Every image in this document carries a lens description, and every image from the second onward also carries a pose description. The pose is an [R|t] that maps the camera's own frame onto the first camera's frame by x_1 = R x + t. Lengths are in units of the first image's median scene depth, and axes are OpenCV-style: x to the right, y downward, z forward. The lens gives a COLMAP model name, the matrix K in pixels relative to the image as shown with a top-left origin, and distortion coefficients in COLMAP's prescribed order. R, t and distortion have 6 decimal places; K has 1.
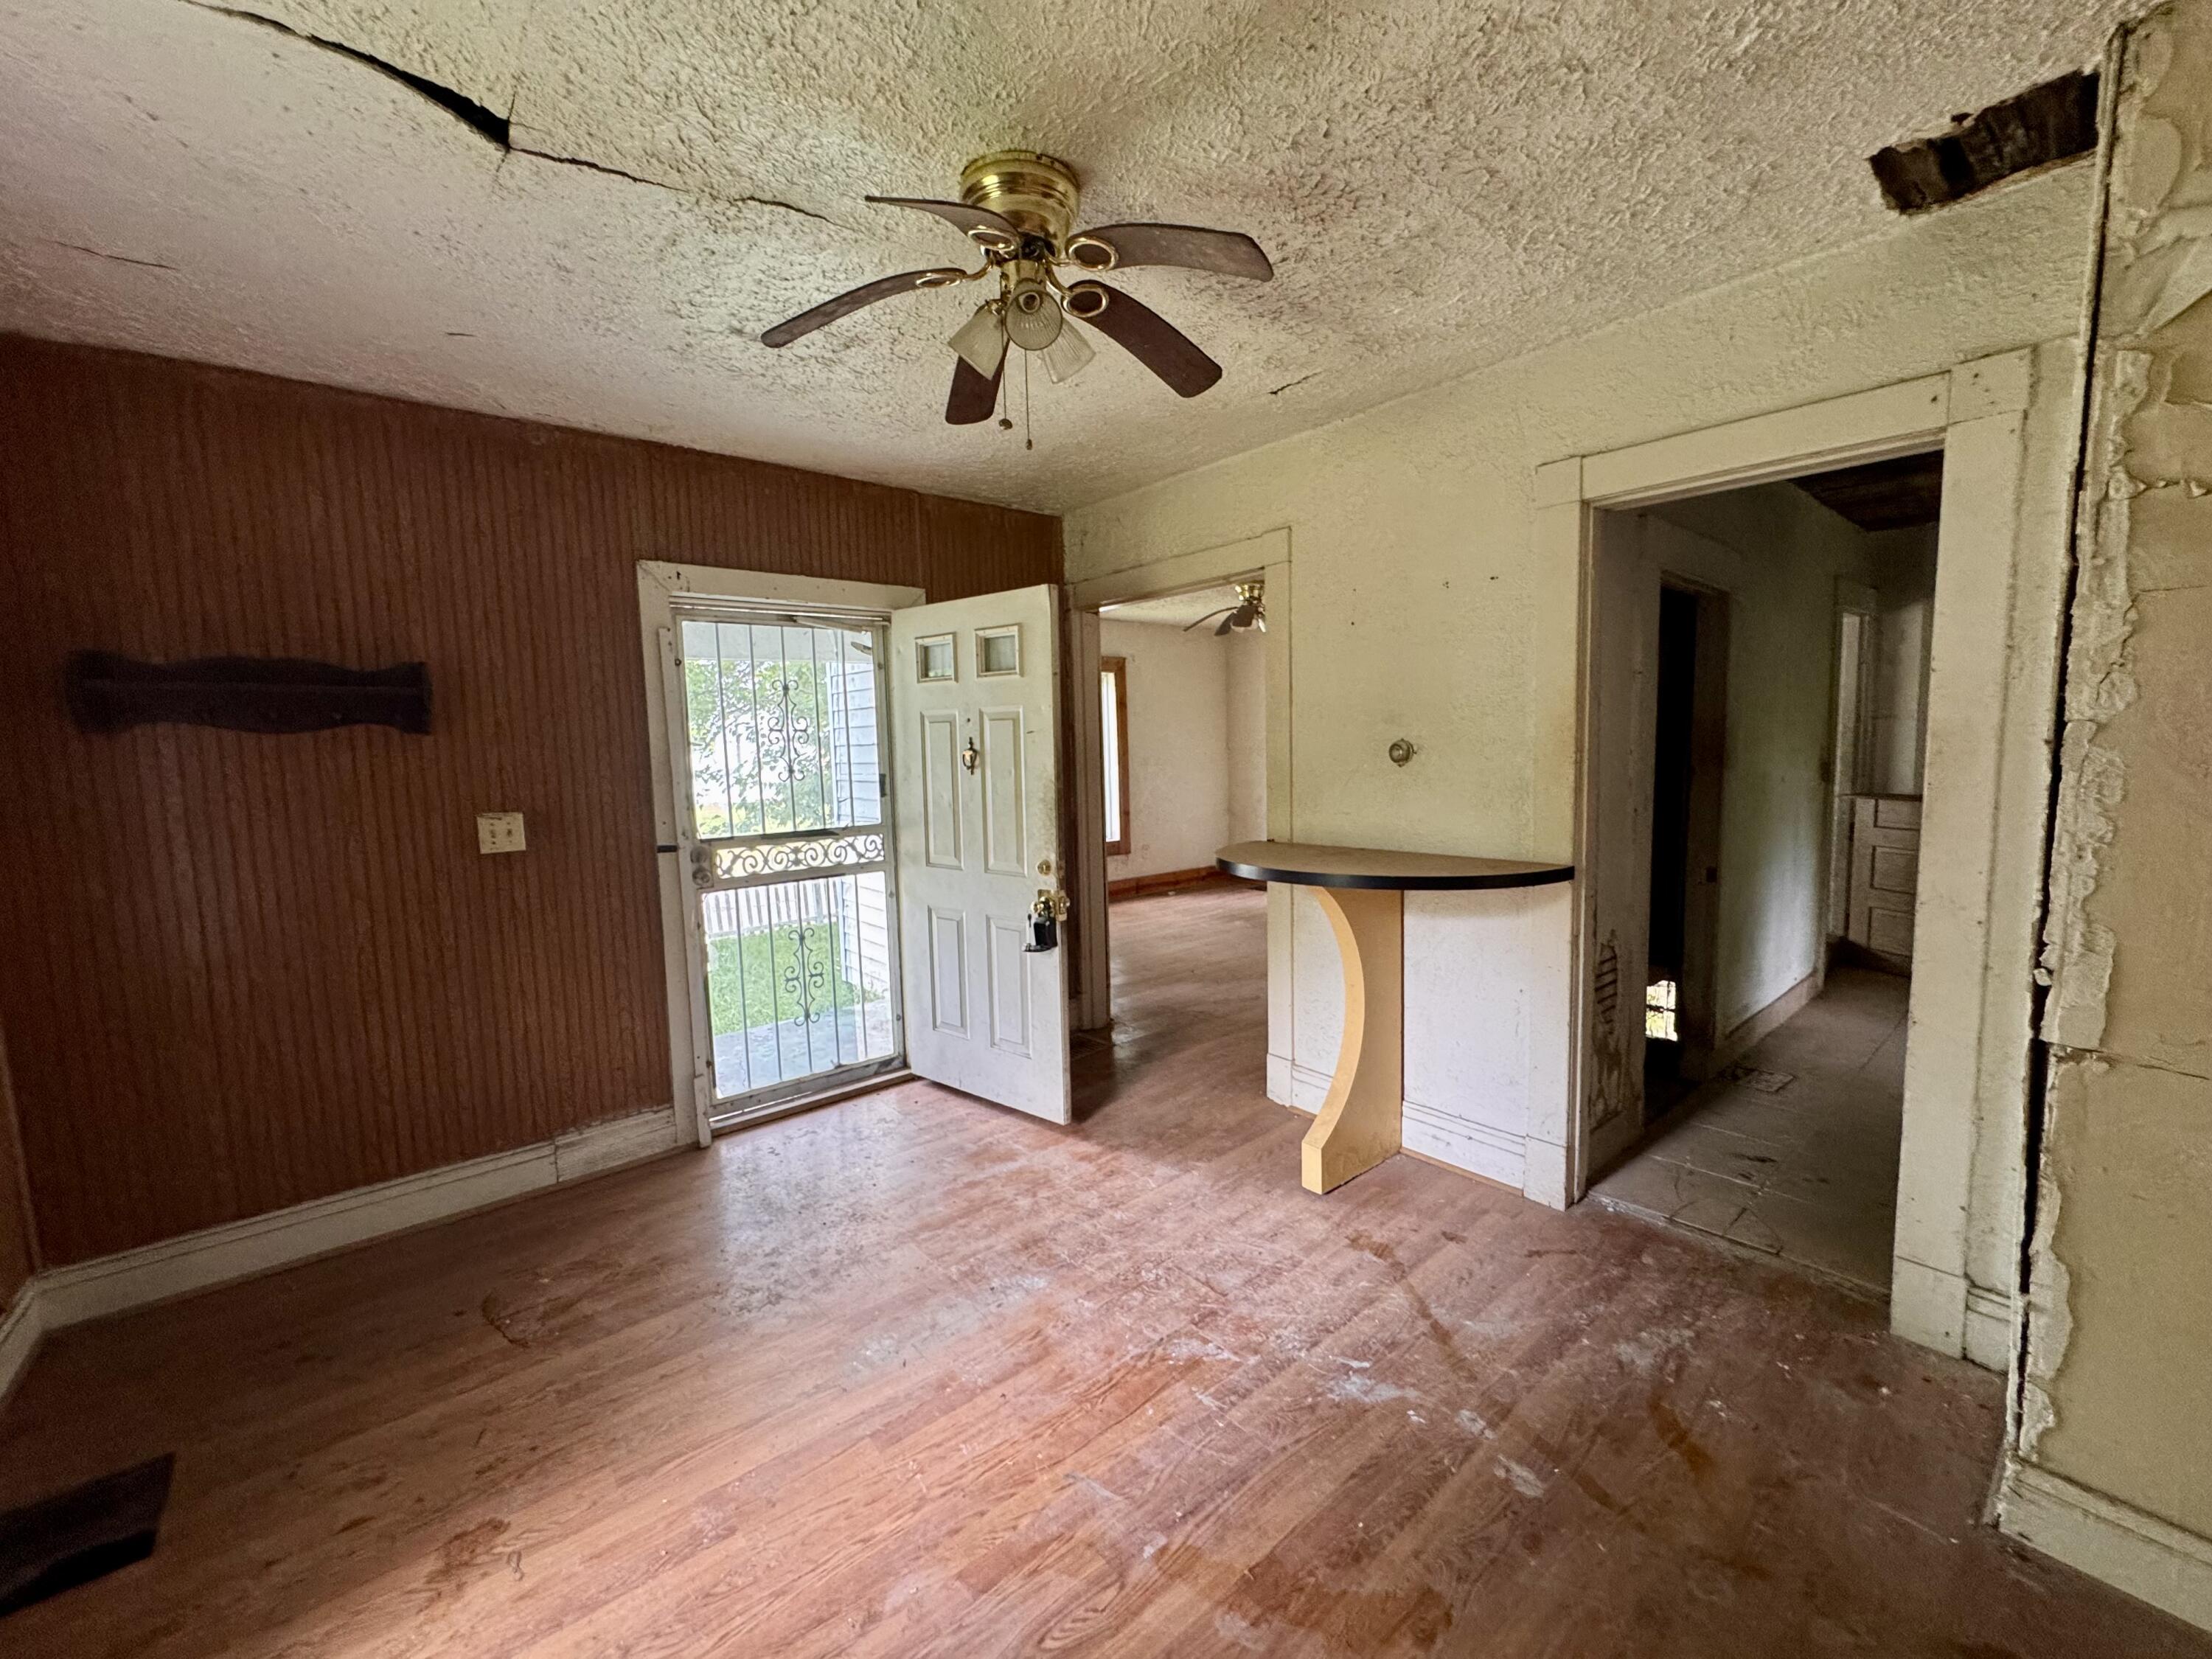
lens RADIAL K [[889.0, 0, 1106.0], [0, 889.0, 829.5], [0, 0, 1]] dist [-0.002232, -0.000060]
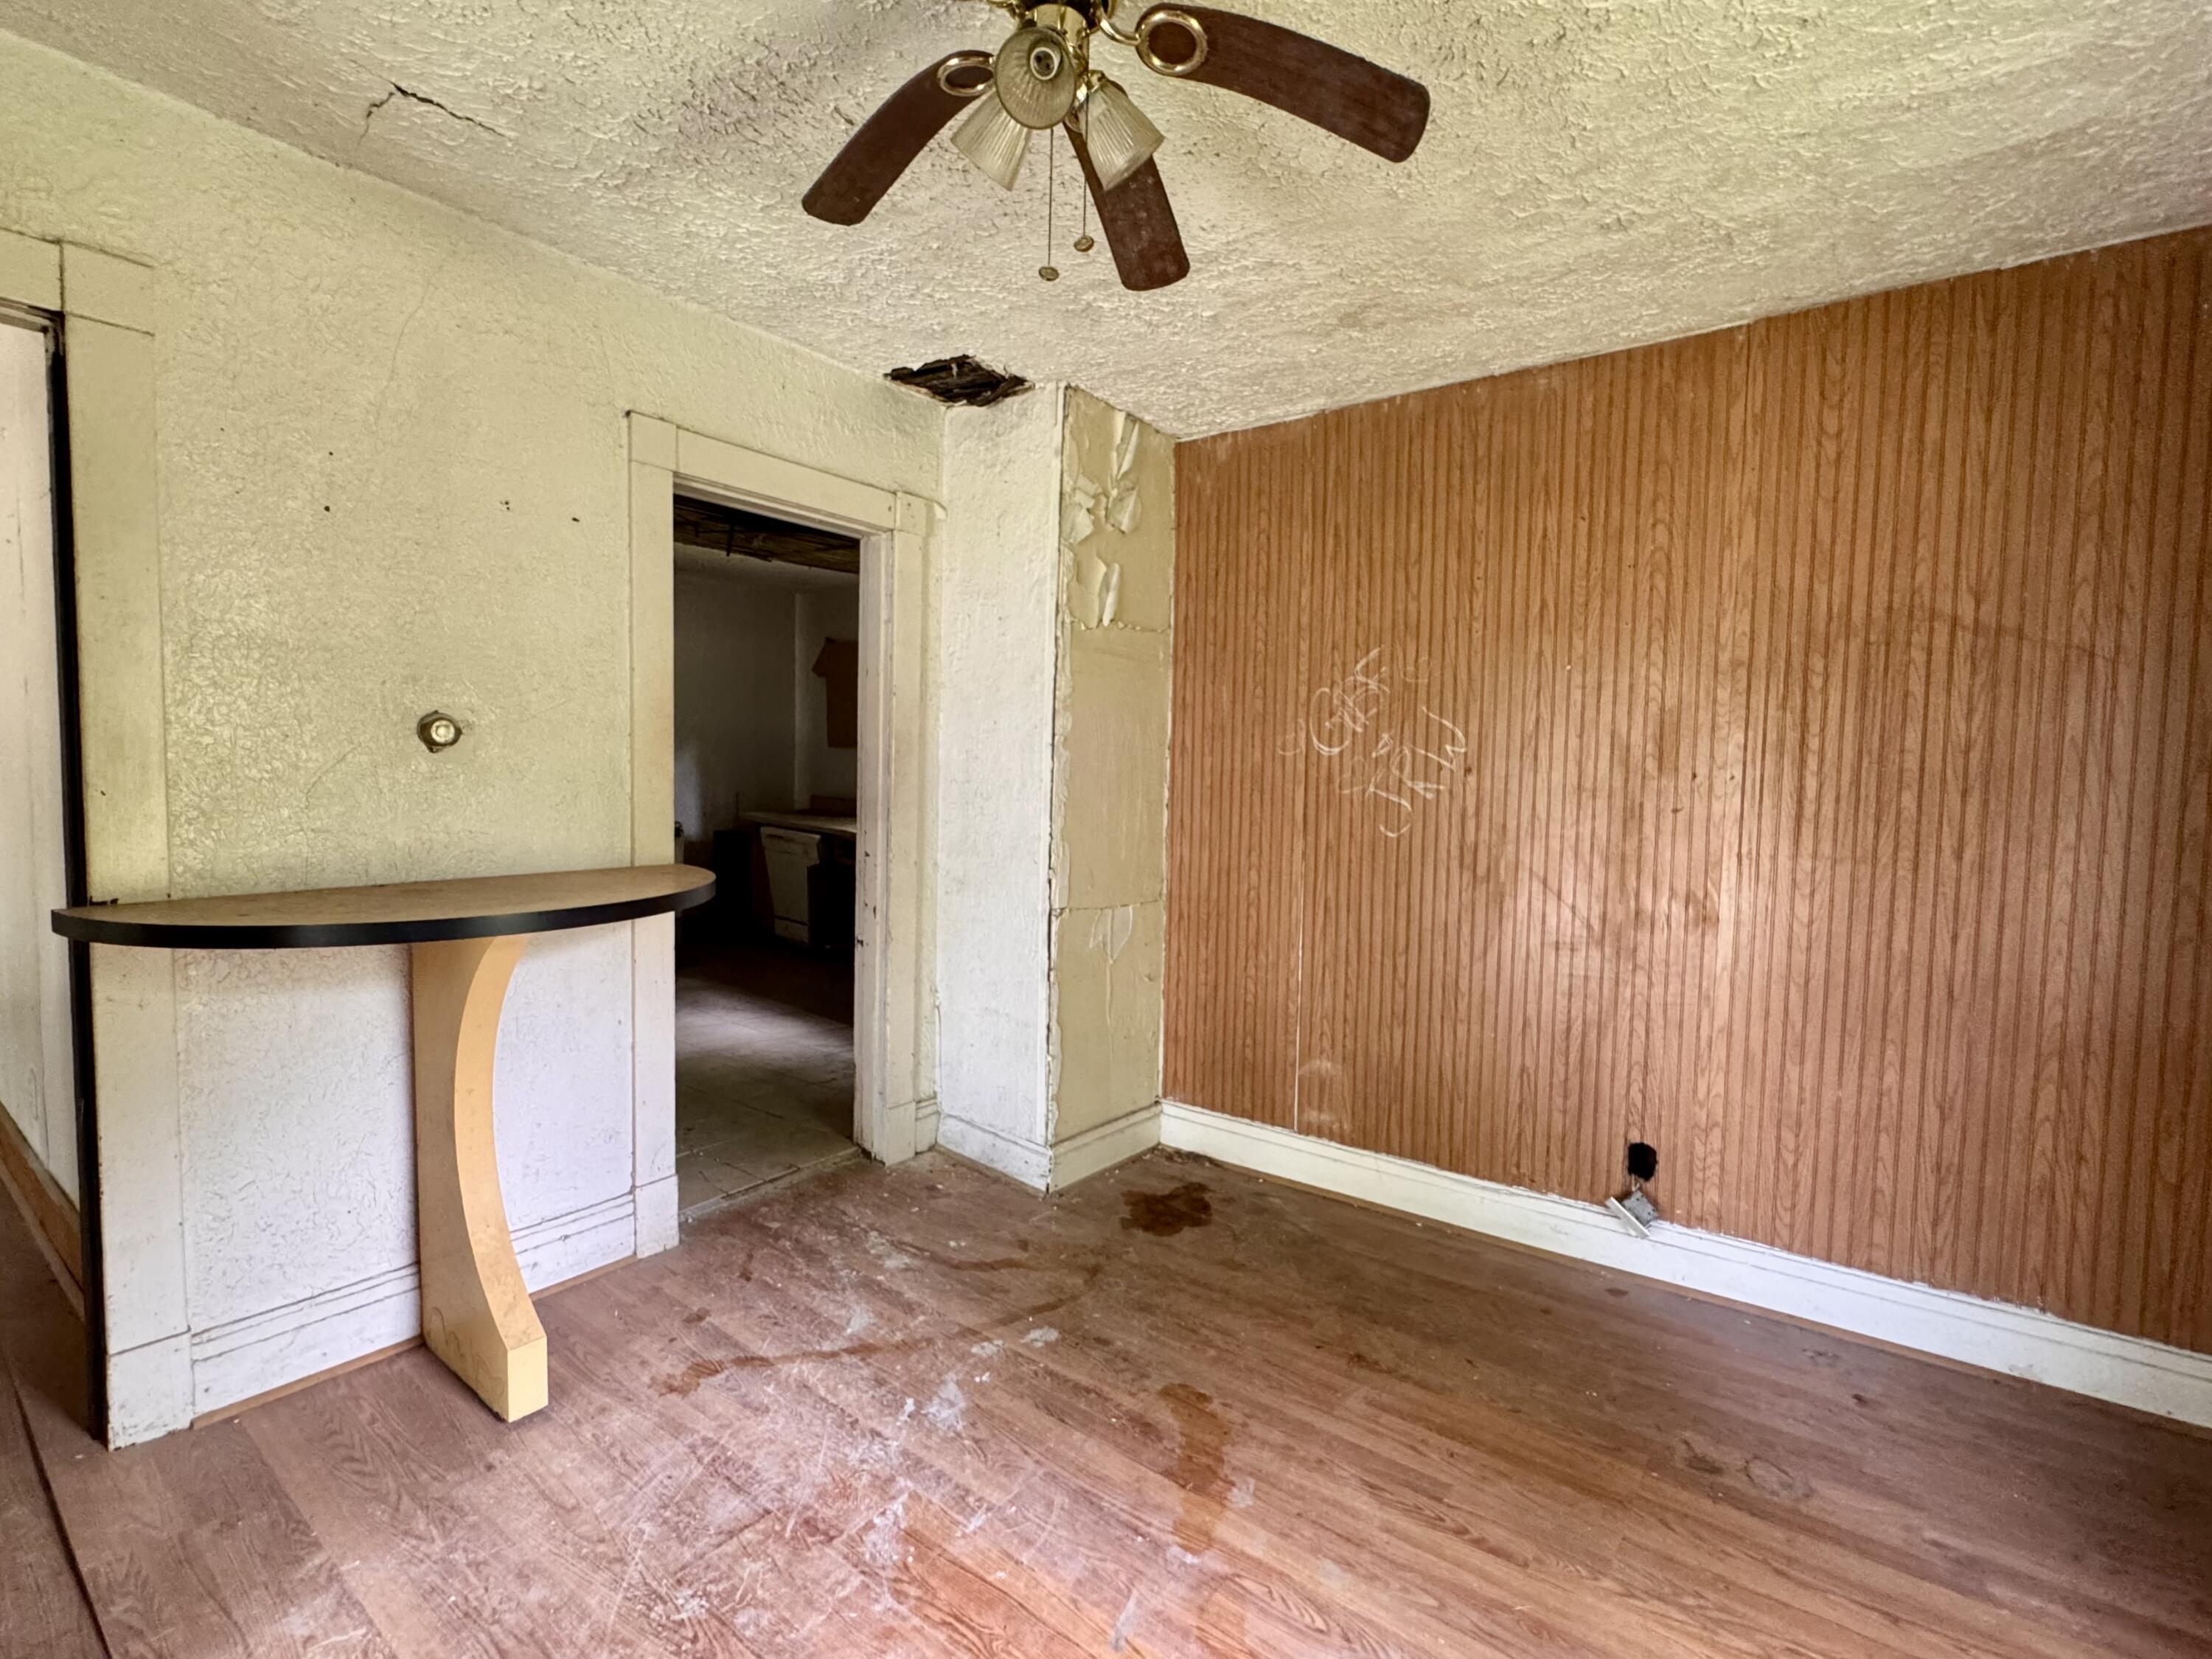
lens RADIAL K [[1036.7, 0, 1106.0], [0, 1036.7, 829.5], [0, 0, 1]] dist [-0.003054, -0.000572]
pose [[-0.220939, -0.041985, 0.974384, -0.800699], [0.074118, 0.995461, 0.059699, -0.033207], [-0.972467, 0.085409, -0.216824, 1.029476]]
